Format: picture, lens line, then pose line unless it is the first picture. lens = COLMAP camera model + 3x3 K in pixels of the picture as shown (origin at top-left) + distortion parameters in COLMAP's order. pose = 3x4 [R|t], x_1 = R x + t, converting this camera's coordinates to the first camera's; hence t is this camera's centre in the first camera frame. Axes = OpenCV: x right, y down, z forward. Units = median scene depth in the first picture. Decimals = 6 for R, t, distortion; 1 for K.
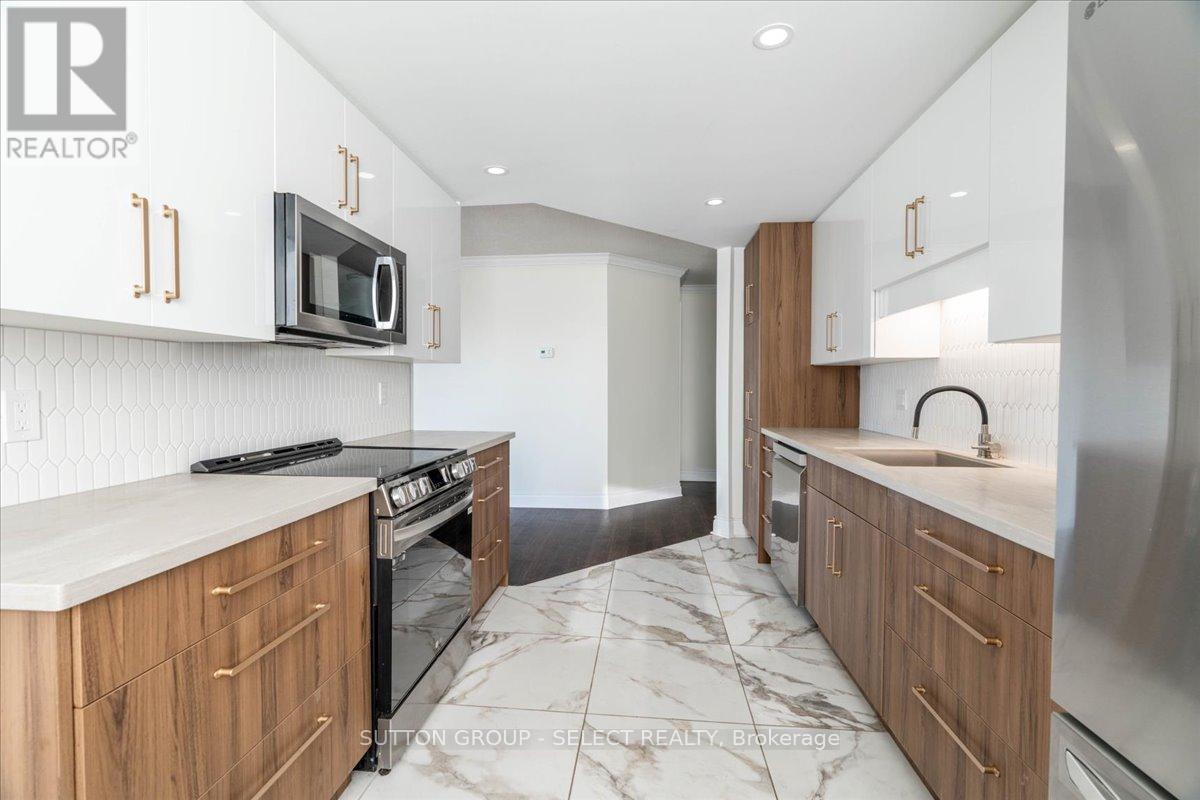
lens RADIAL K [[546.2, 0, 593.4], [0, 546.2, 397.3], [0, 0, 1]] dist [-0.012973, 0.004708]
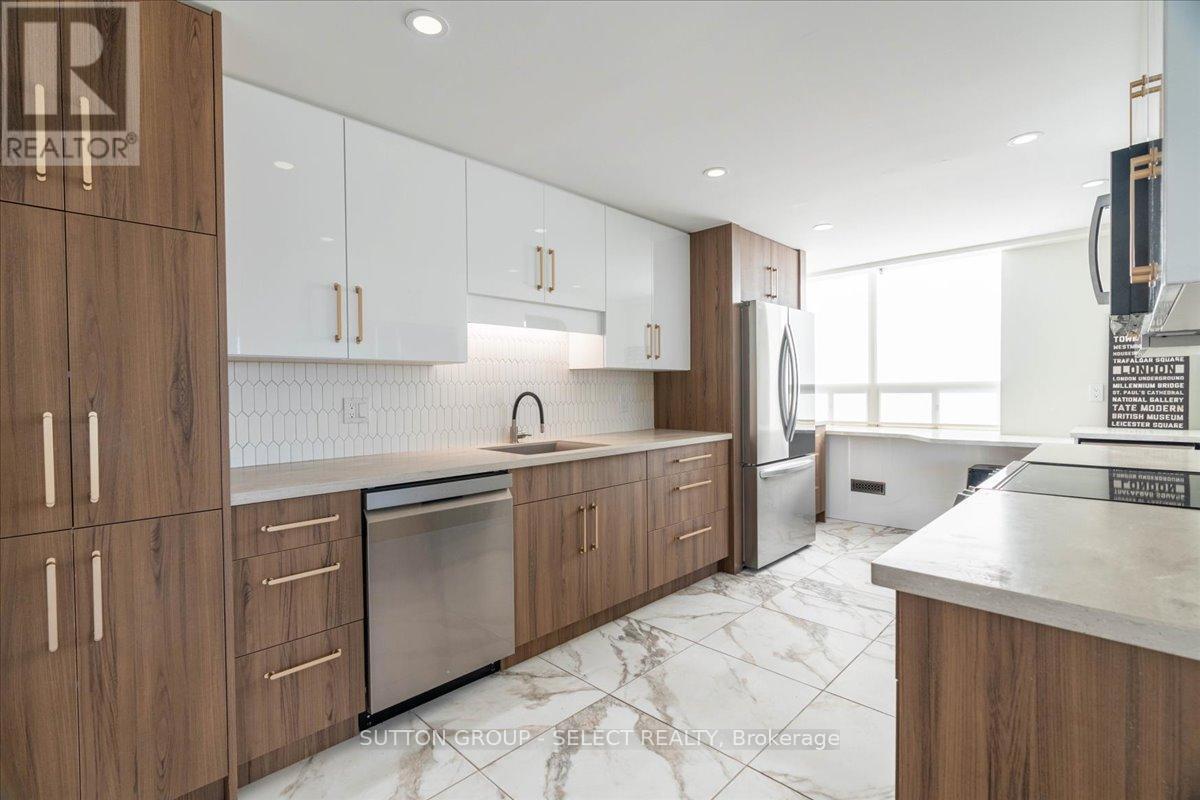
lens RADIAL K [[541.8, 0, 596.2], [0, 541.8, 399.6], [0, 0, 1]] dist [-0.010796, 0.004851]
pose [[-0.780889, -0.006412, 0.624637, -0.312888], [0.021202, 0.999099, 0.036762, -0.047747], [-0.624310, 0.041951, -0.780049, 1.985758]]
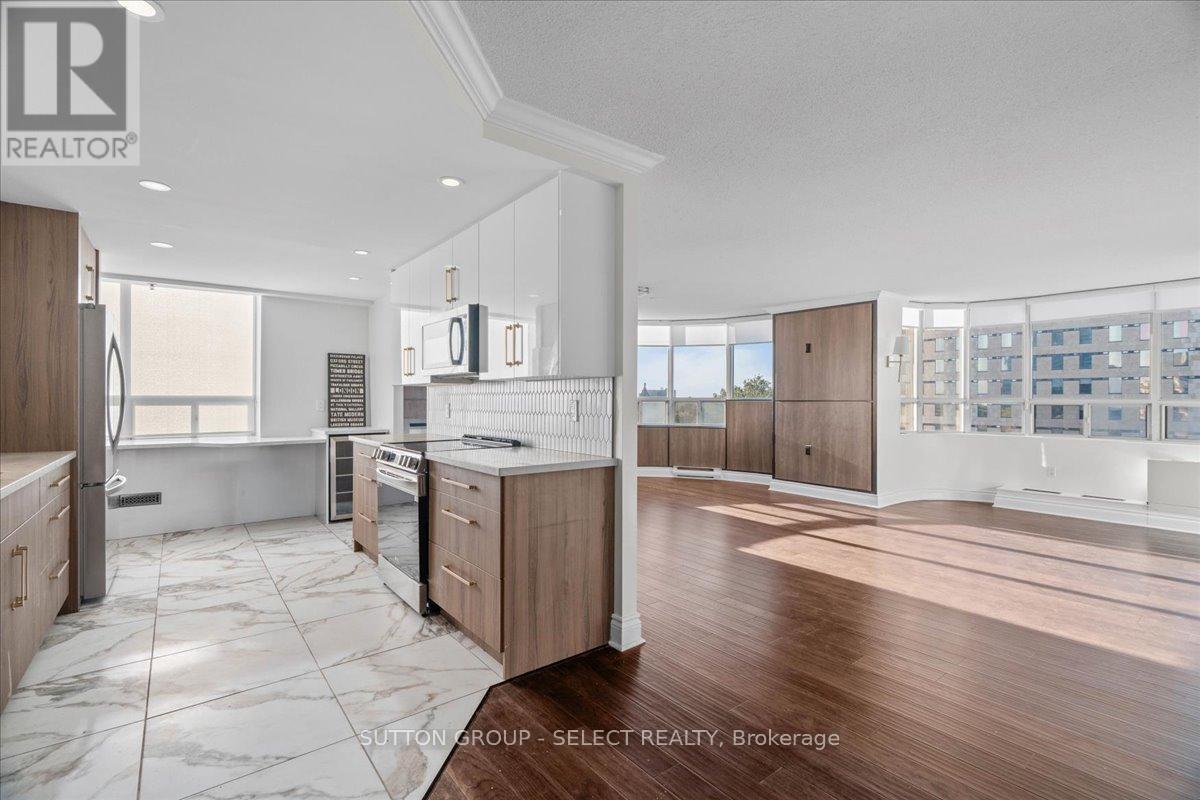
lens RADIAL K [[541.8, 0, 596.2], [0, 541.8, 399.6], [0, 0, 1]] dist [-0.010796, 0.004851]
pose [[-0.720582, -0.004141, -0.693358, 0.391263], [-0.018528, 0.999740, 0.013285, -0.057748], [0.693122, 0.022419, -0.720471, 2.447424]]
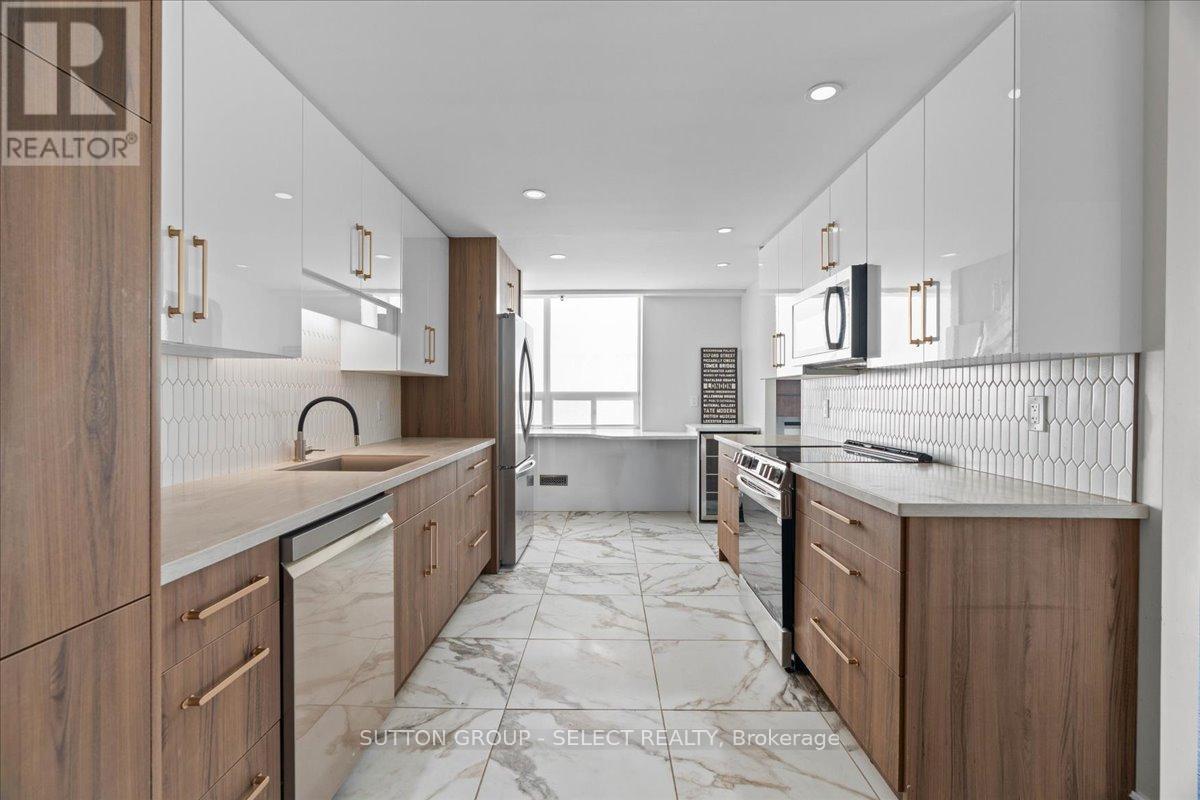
lens RADIAL K [[541.8, 0, 596.2], [0, 541.8, 399.6], [0, 0, 1]] dist [-0.010796, 0.004851]
pose [[-0.996525, -0.004200, -0.083189, 0.218832], [-0.006681, 0.999540, 0.029567, -0.051357], [0.083027, 0.030020, -0.996095, 2.180752]]
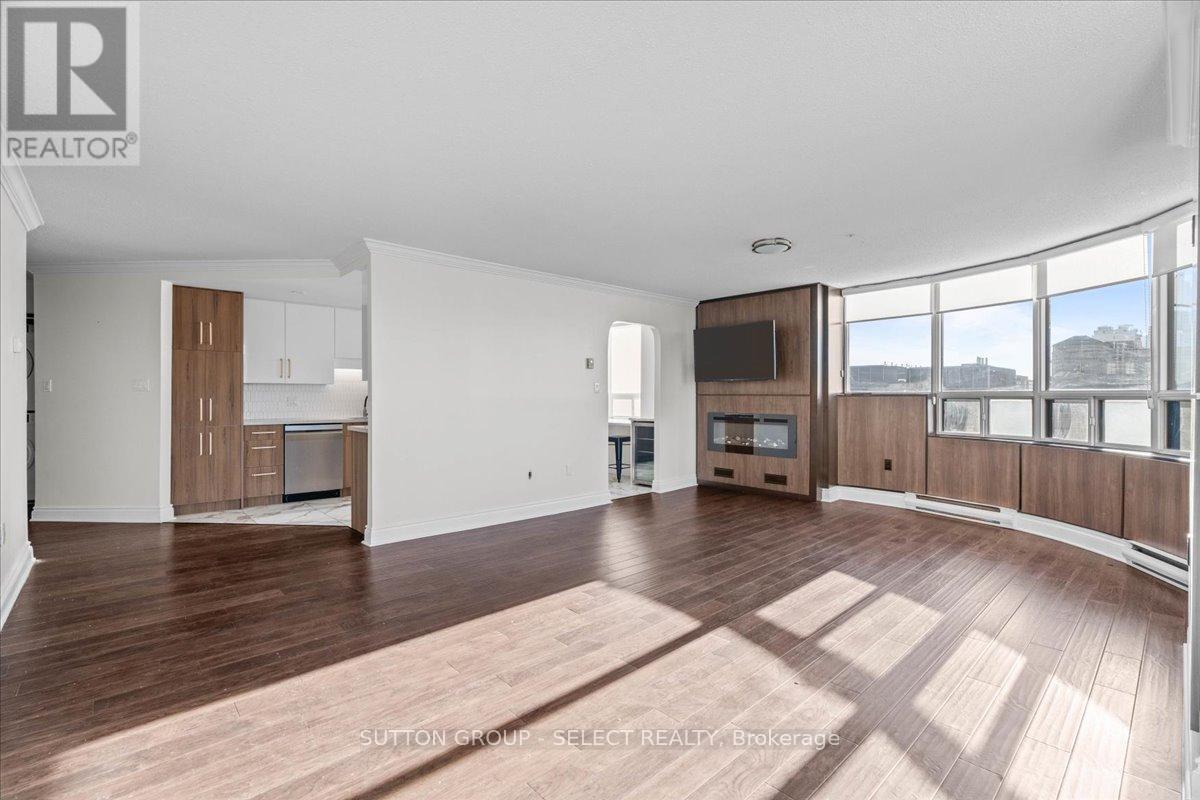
lens RADIAL K [[541.8, 0, 596.2], [0, 541.8, 399.6], [0, 0, 1]] dist [-0.010796, 0.004851]
pose [[-0.739274, -0.009206, 0.673341, -2.580771], [0.010714, 0.999619, 0.025430, -0.063793], [-0.673319, 0.026014, -0.738894, 2.531448]]
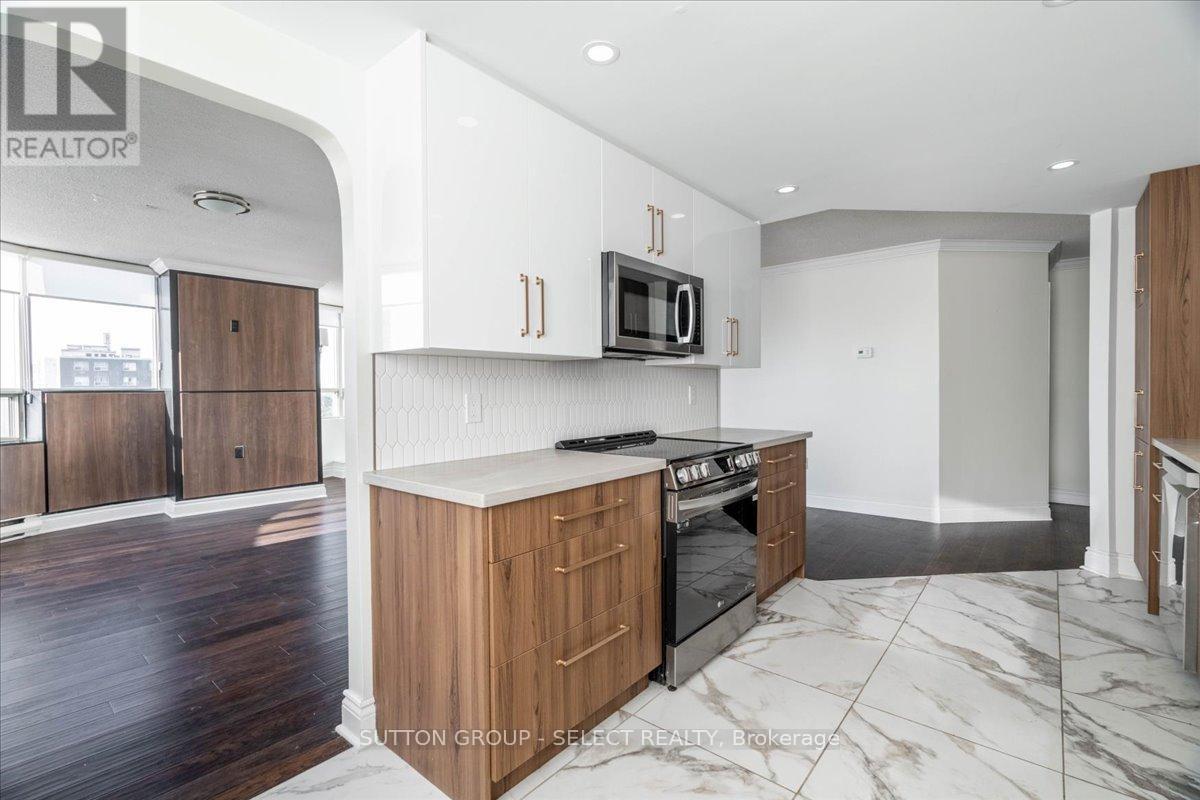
lens RADIAL K [[538.1, 0, 600.7], [0, 538.1, 395.0], [0, 0, 1]] dist [0.000953, 0.000985]
pose [[0.828857, -0.002809, -0.559453, 0.152276], [-0.001890, 0.999968, -0.007822, 0.002985], [0.559457, 0.007541, 0.828825, -0.124557]]
